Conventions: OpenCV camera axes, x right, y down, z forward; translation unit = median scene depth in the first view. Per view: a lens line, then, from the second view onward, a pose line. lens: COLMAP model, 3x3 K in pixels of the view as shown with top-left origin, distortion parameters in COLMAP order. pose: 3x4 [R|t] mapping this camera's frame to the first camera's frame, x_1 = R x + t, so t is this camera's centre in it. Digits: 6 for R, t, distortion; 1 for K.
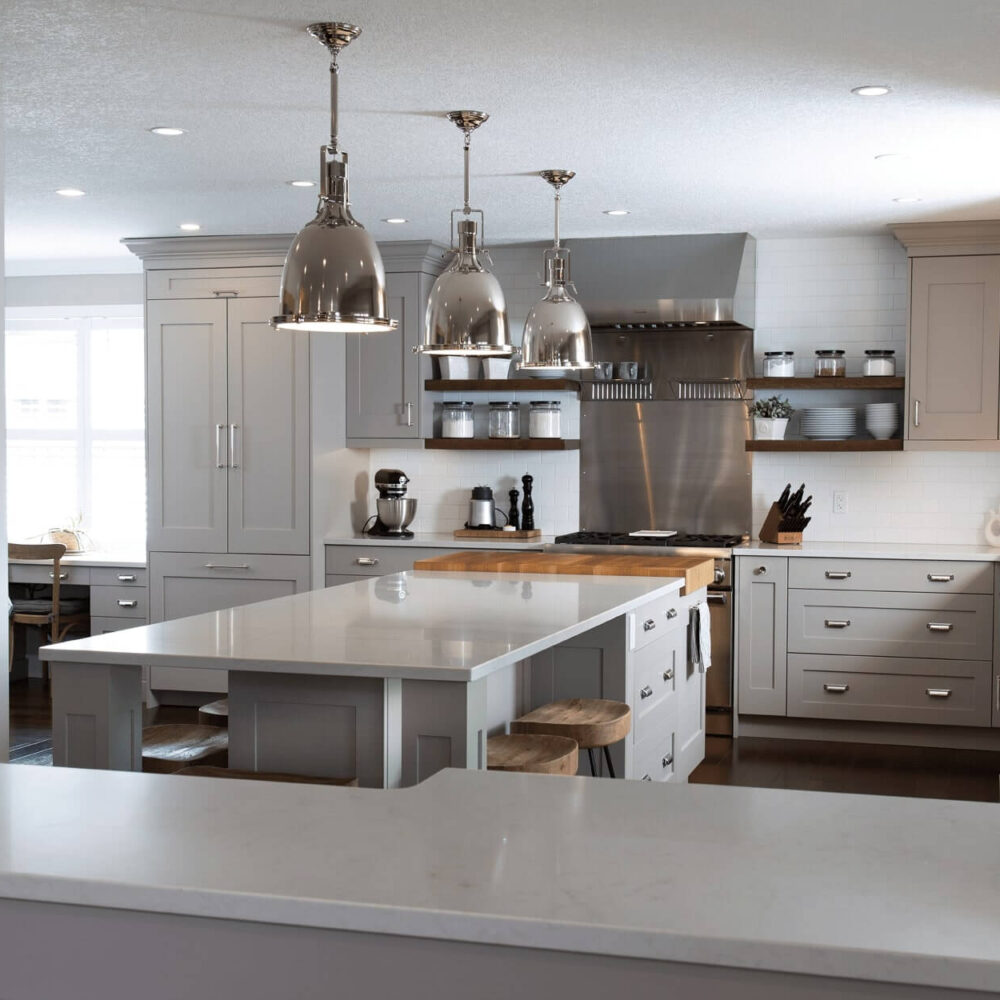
lens RADIAL K [[1616.1, 0, 526.4], [0, 1616.1, 526.1], [0, 0, 1]] dist [0.085377, -0.021137]
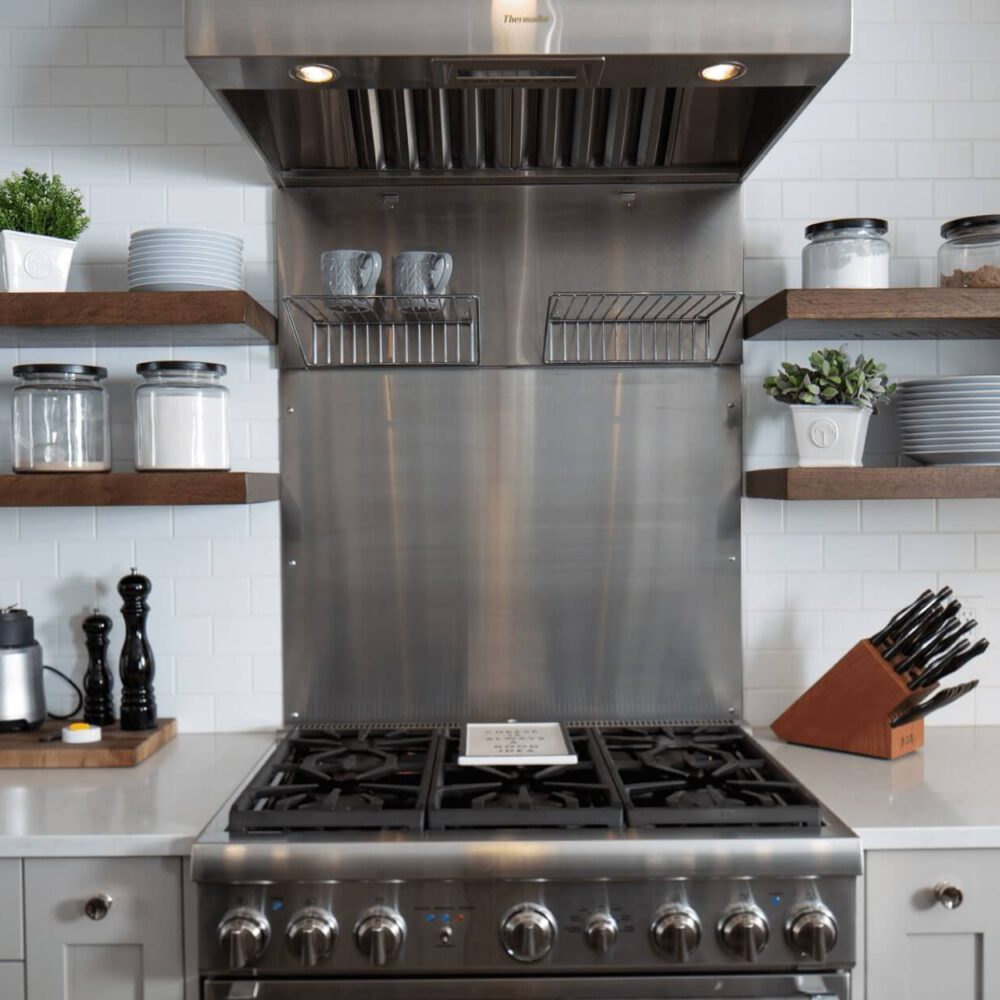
lens RADIAL K [[1134.9, 0, 500.0], [0, 1134.9, 500.0], [0, 0, 1]] dist [-0.021745, -0.000585]
pose [[0.957974, -0.017861, 0.286297, 0.006935], [0.028665, 0.999025, -0.033590, -0.038066], [-0.285418, 0.040385, 0.957552, 0.751759]]
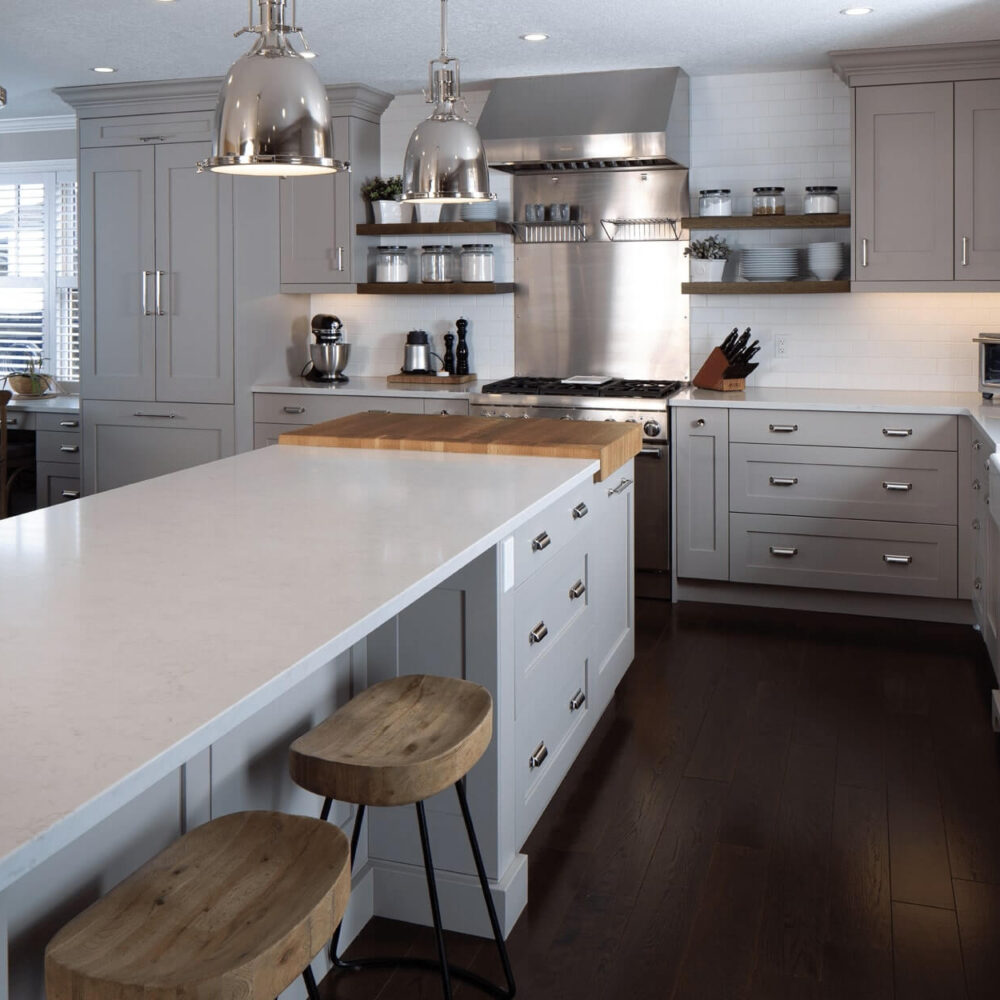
lens RADIAL K [[1130.4, 0, 483.8], [0, 1130.4, 287.7], [0, 0, 1]] dist [-0.011689, 0.002862]
pose [[0.998709, -0.009625, -0.049873, 0.049871], [0.007366, 0.998948, -0.045266, -0.019775], [0.050256, 0.044840, 0.997729, 0.315712]]
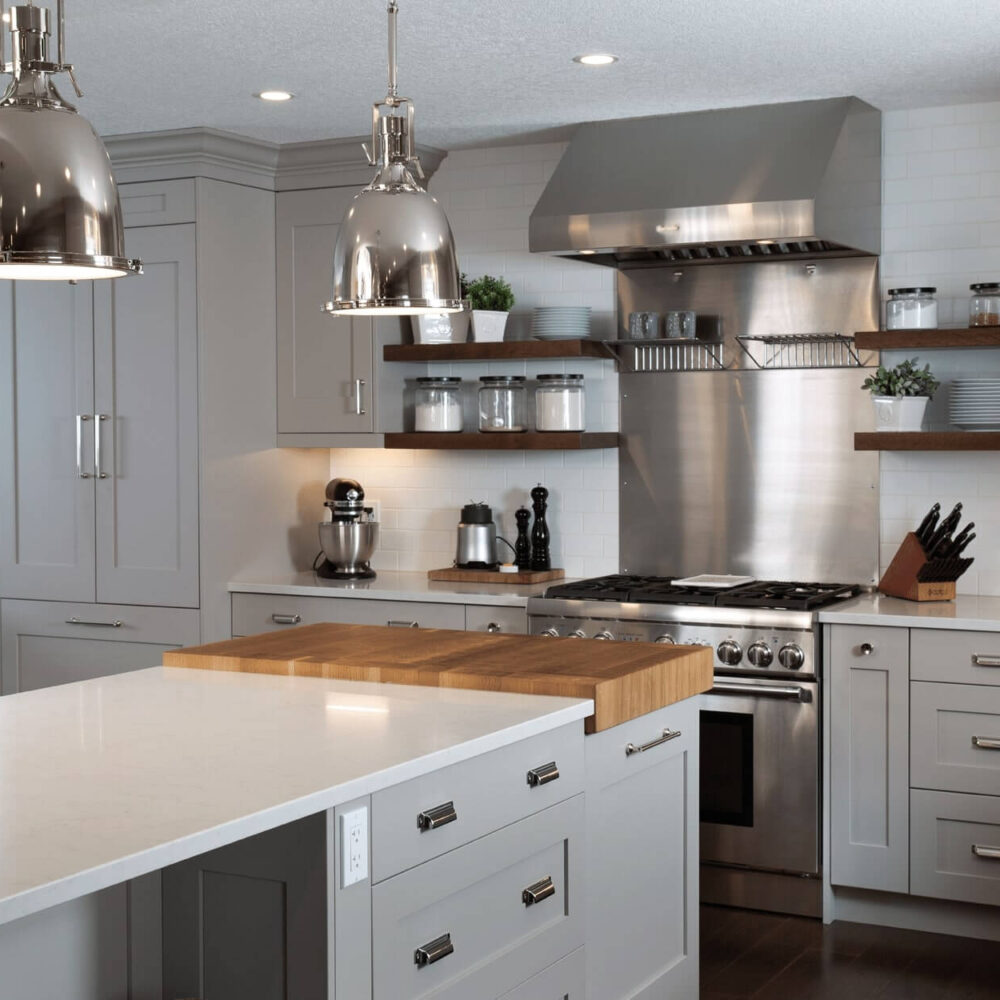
lens RADIAL K [[1717.0, 0, 500.0], [0, 1717.0, 500.0], [0, 0, 1]] dist [-0.018451, 0.227854]
pose [[0.978435, -0.000410, -0.206553, 0.132092], [-0.001551, 0.999955, -0.009328, -0.020137], [0.206548, 0.009447, 0.978391, 0.318377]]
